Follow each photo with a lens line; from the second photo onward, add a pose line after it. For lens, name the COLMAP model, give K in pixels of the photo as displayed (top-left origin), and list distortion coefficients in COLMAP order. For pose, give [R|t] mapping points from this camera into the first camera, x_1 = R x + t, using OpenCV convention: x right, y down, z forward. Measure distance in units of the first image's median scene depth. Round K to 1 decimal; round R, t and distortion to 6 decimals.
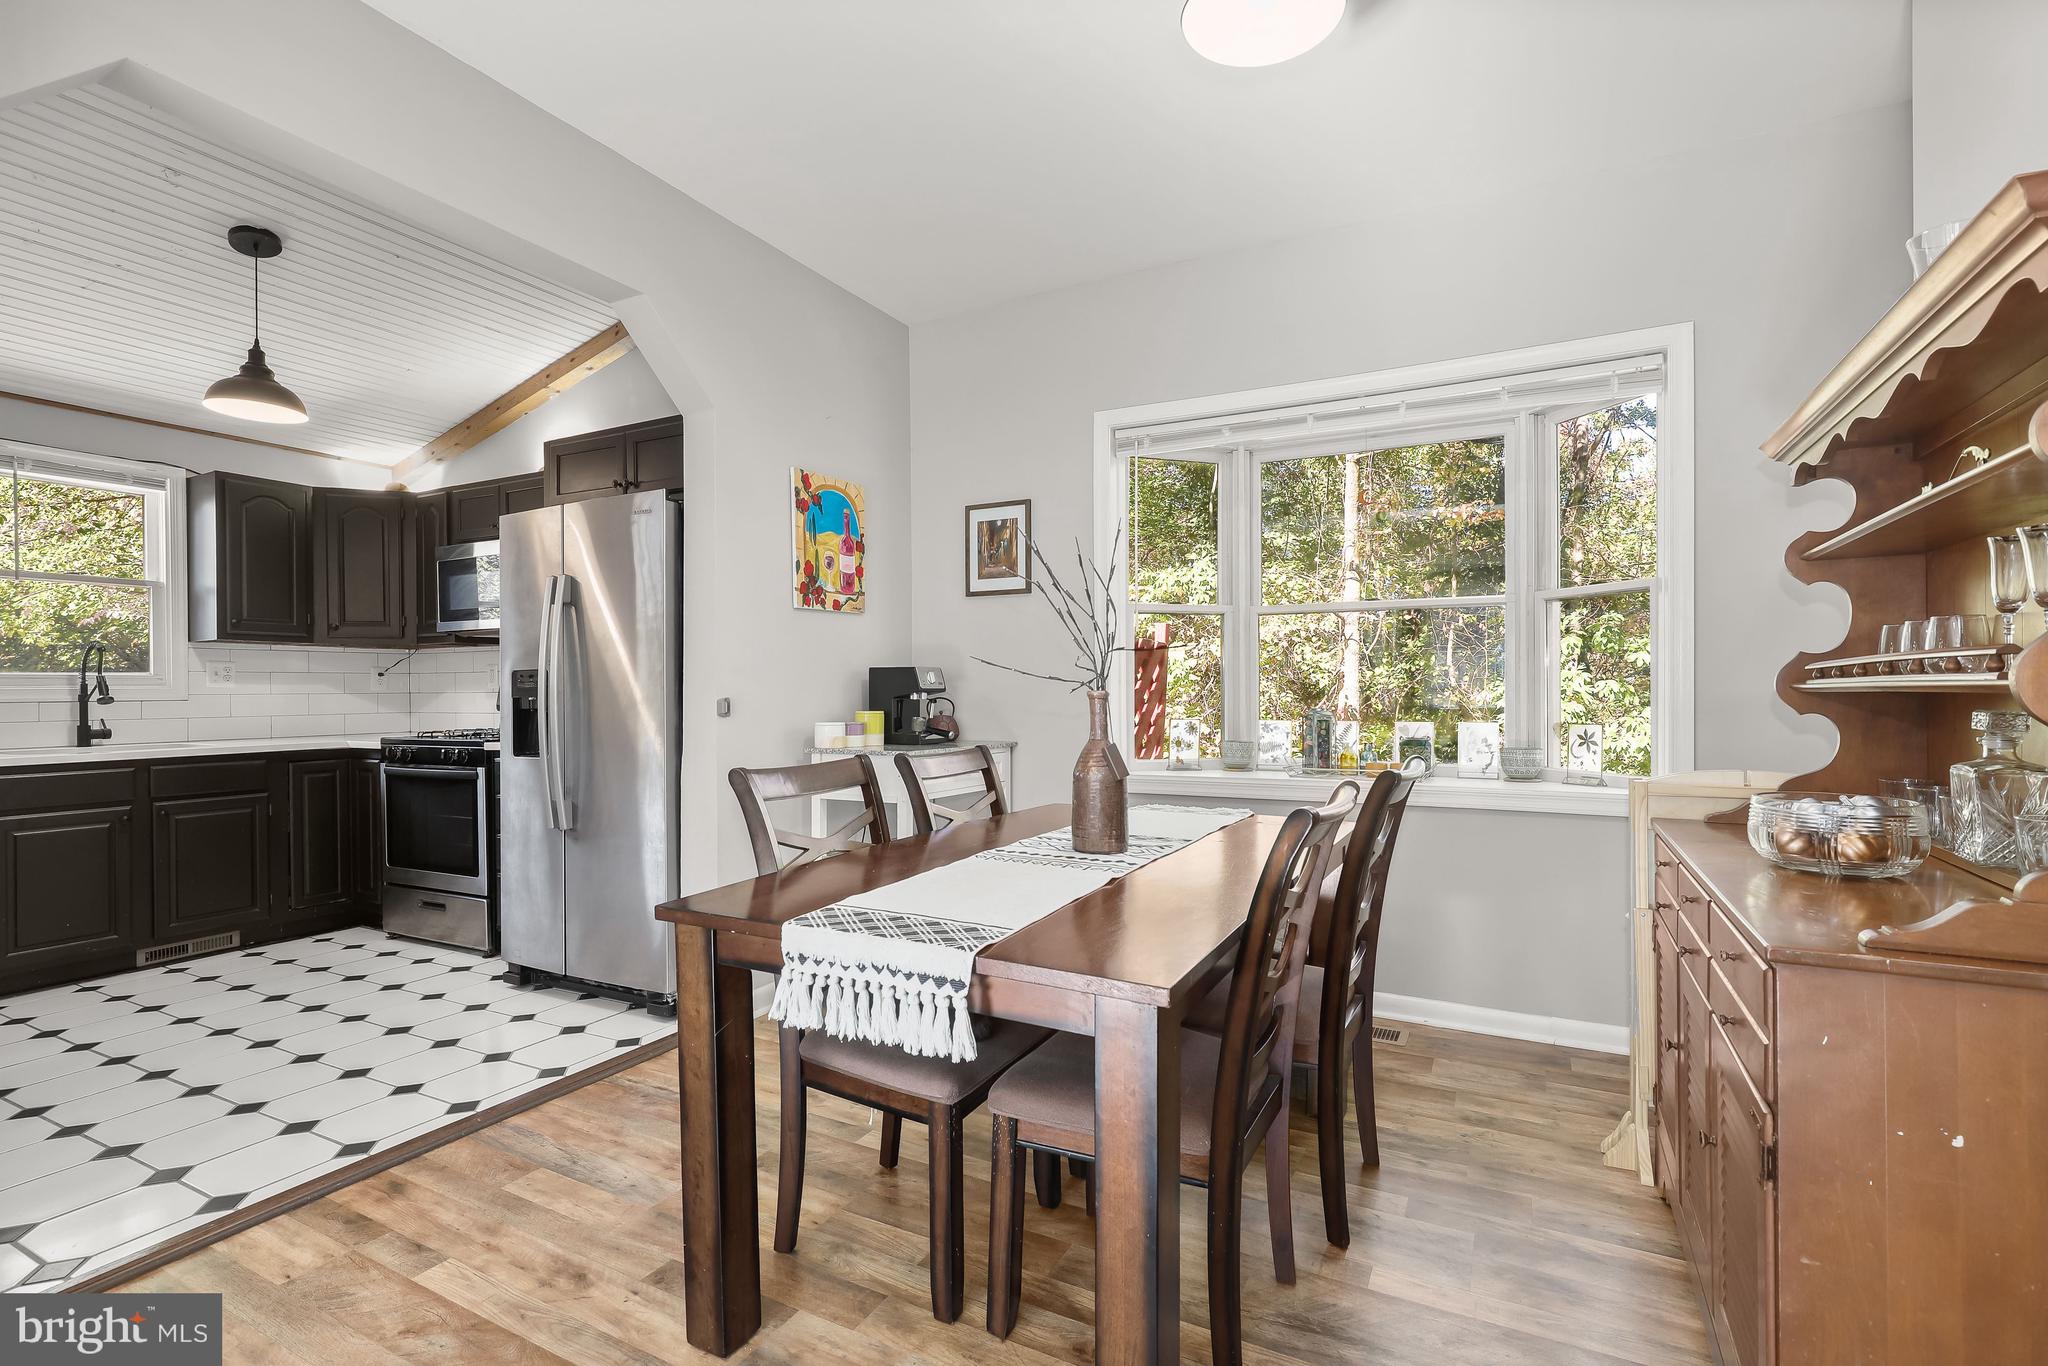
lens RADIAL K [[941.3, 0, 1028.9], [0, 941.3, 690.1], [0, 0, 1]] dist [0.002638, 0.000912]
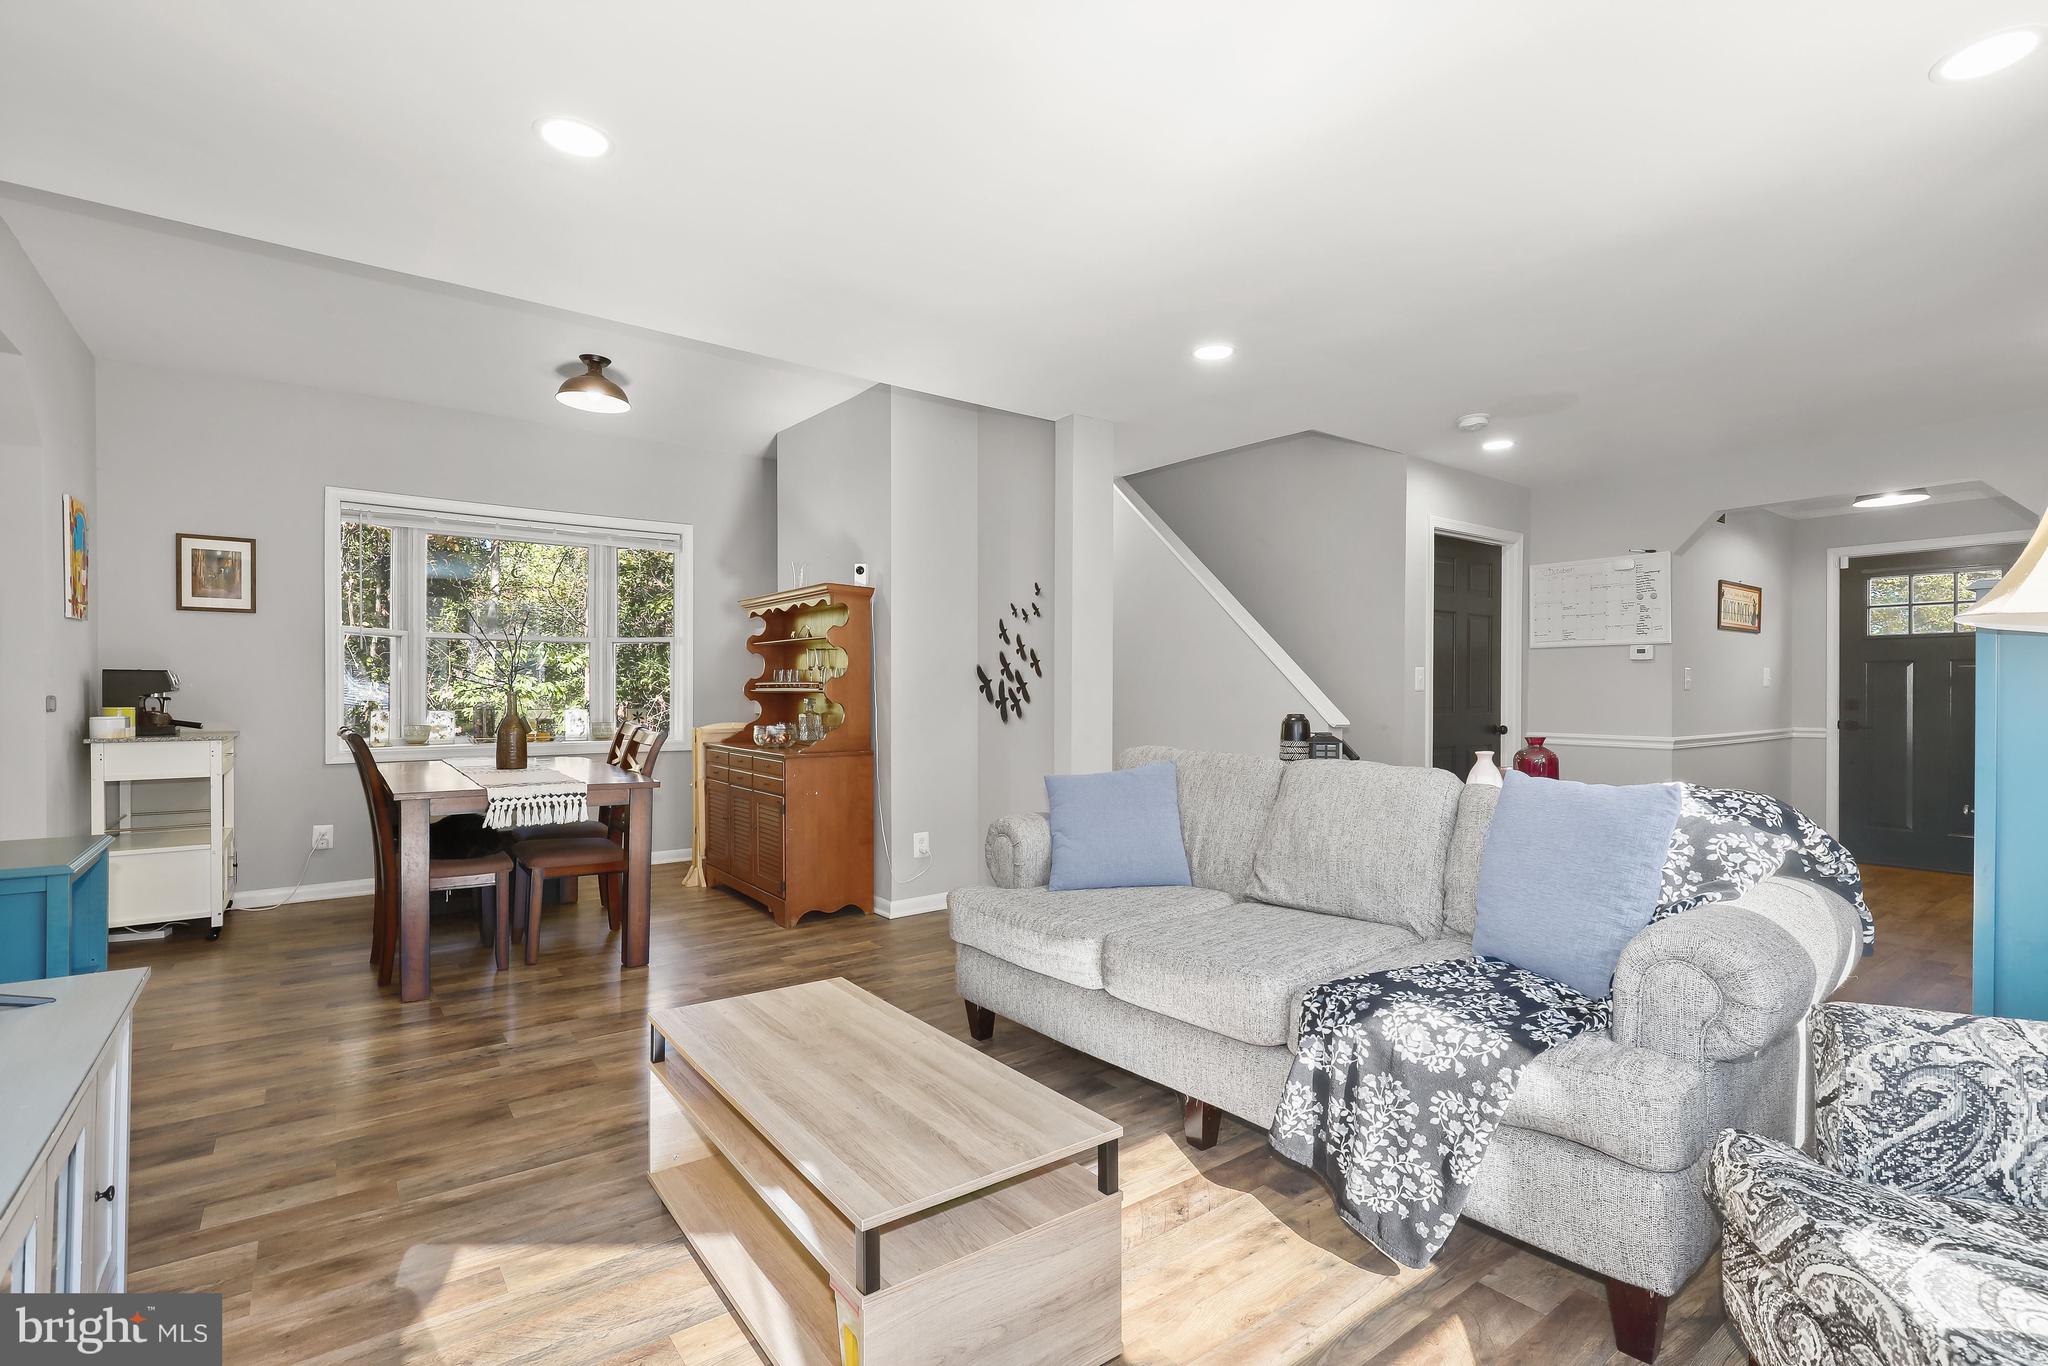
lens RADIAL K [[941.3, 0, 1029.5], [0, 941.3, 697.5], [0, 0, 1]] dist [0.002638, 0.000912]
pose [[0.424761, -0.001967, 0.905303, -0.688877], [-0.004614, 0.999980, 0.004338, 0.000140], [-0.905294, -0.006019, 0.424743, -0.473568]]
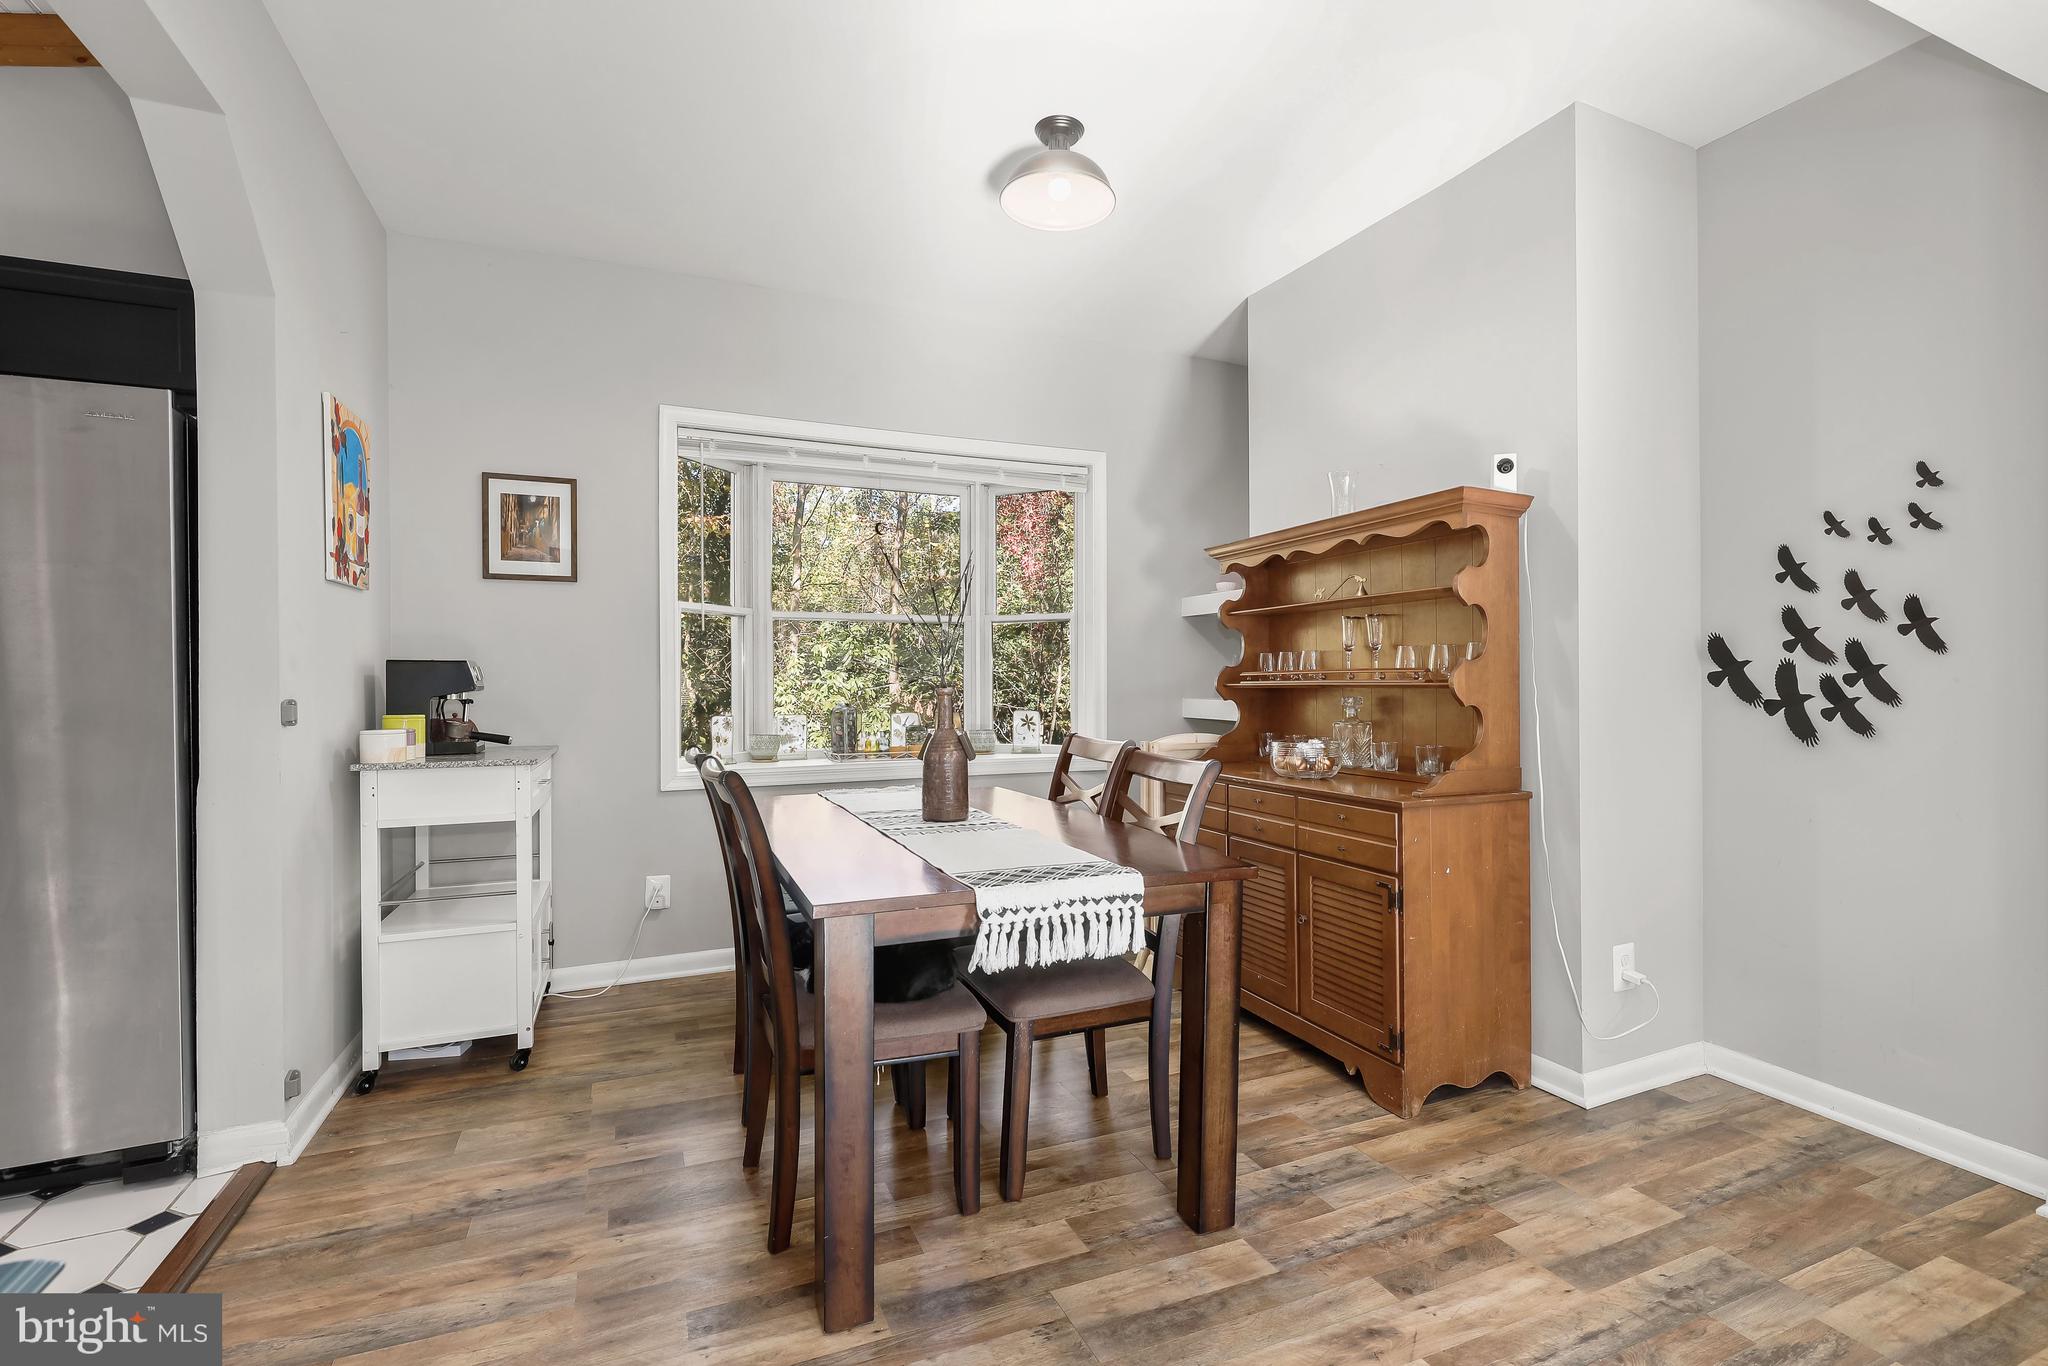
lens RADIAL K [[941.3, 0, 1035.4], [0, 941.3, 685.4], [0, 0, 1]] dist [0.002638, 0.000912]
pose [[0.628975, -0.000051, 0.777426, -0.417731], [0.002232, 0.999996, -0.001740, -0.000330], [-0.777422, 0.002829, 0.628973, 0.077696]]
